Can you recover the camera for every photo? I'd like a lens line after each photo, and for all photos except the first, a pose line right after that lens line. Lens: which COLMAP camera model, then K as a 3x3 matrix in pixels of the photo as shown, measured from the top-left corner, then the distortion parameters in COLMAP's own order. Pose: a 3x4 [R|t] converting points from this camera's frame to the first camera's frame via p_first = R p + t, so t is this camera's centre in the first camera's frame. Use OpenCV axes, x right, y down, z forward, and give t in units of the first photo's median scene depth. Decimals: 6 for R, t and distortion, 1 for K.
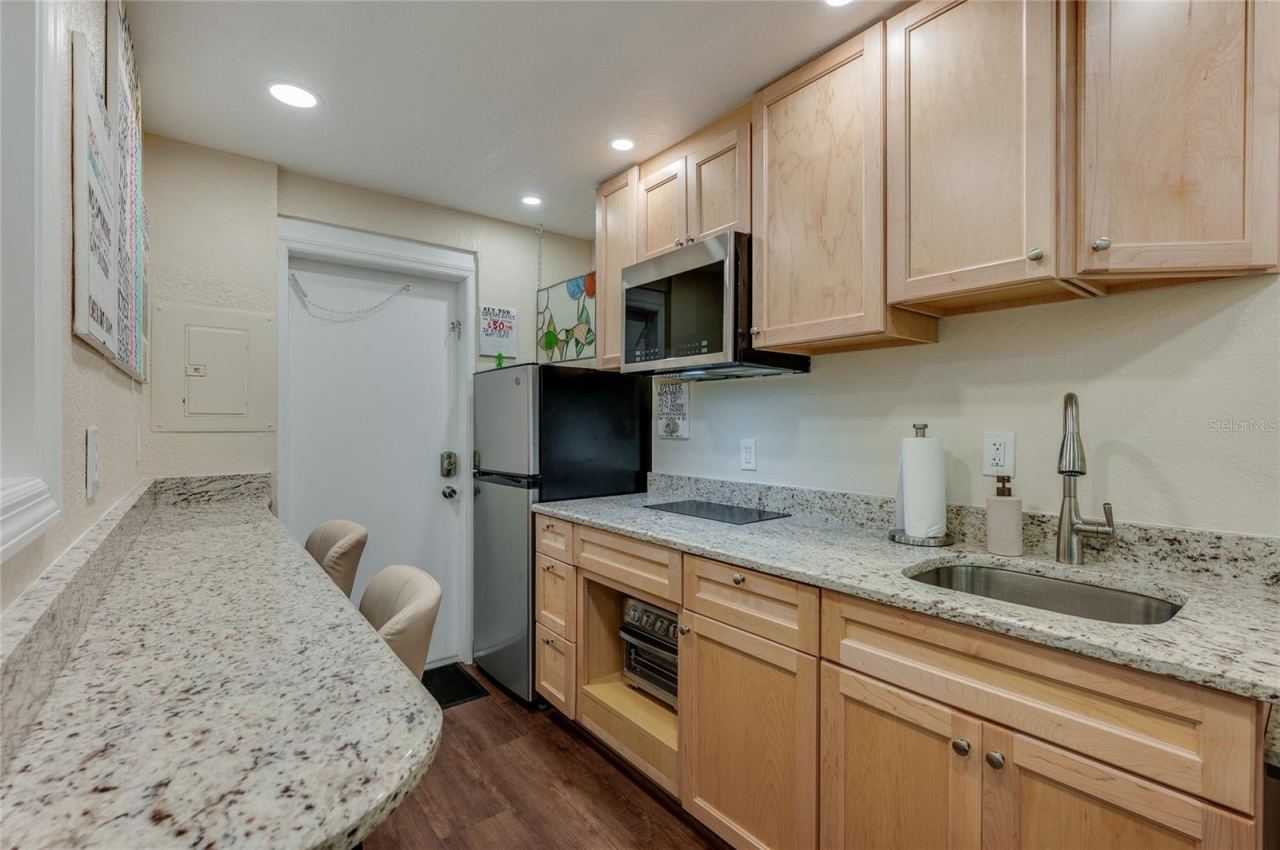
lens RADIAL K [[553.5, 0, 640.0], [0, 553.5, 425.0], [0, 0, 1]] dist [-0.002925, -0.000327]
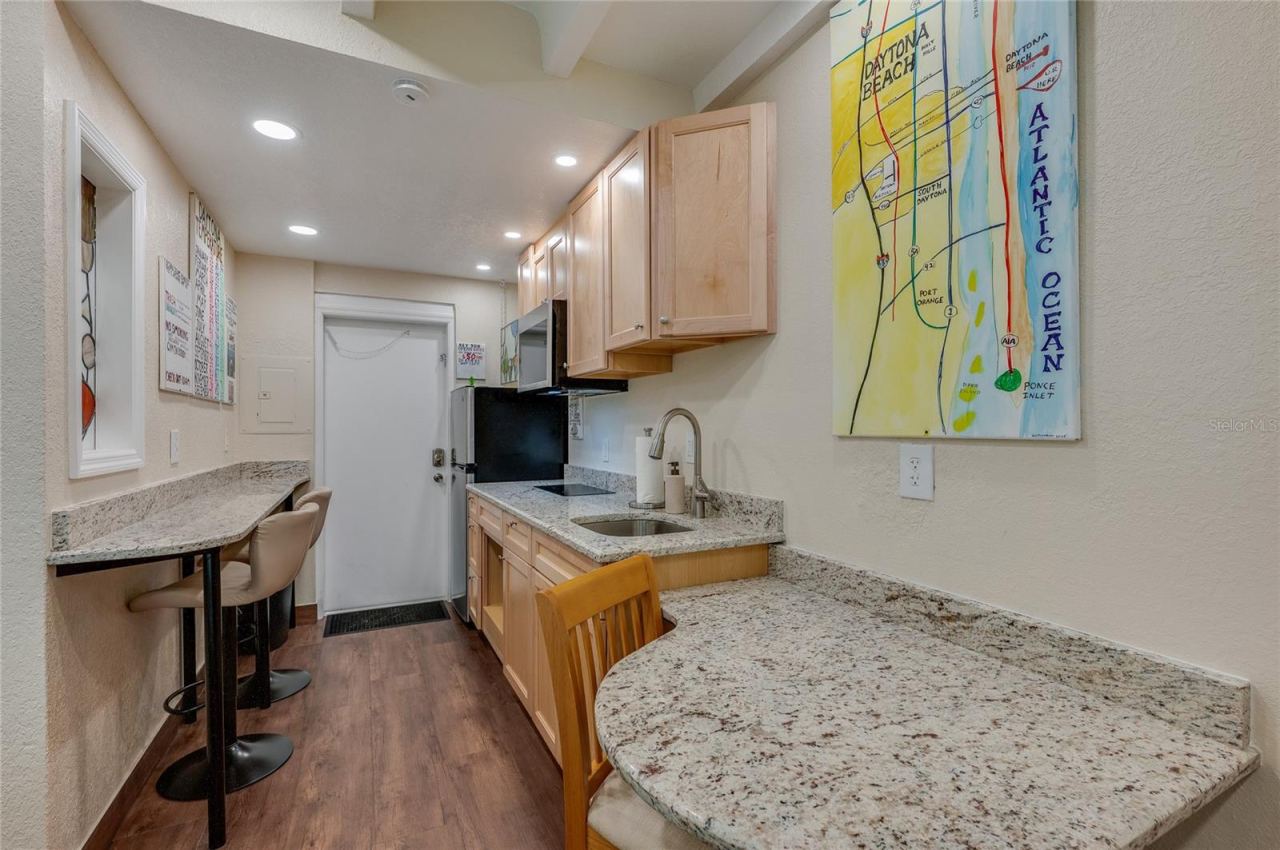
lens RADIAL K [[560.7, 0, 638.6], [0, 560.7, 427.4], [0, 0, 1]] dist [0.001421, 0.000018]
pose [[0.977163, -0.002232, -0.212480, 0.584067], [0.001583, 0.999994, -0.003226, 0.001095], [0.212486, 0.002815, 0.977160, -0.351374]]
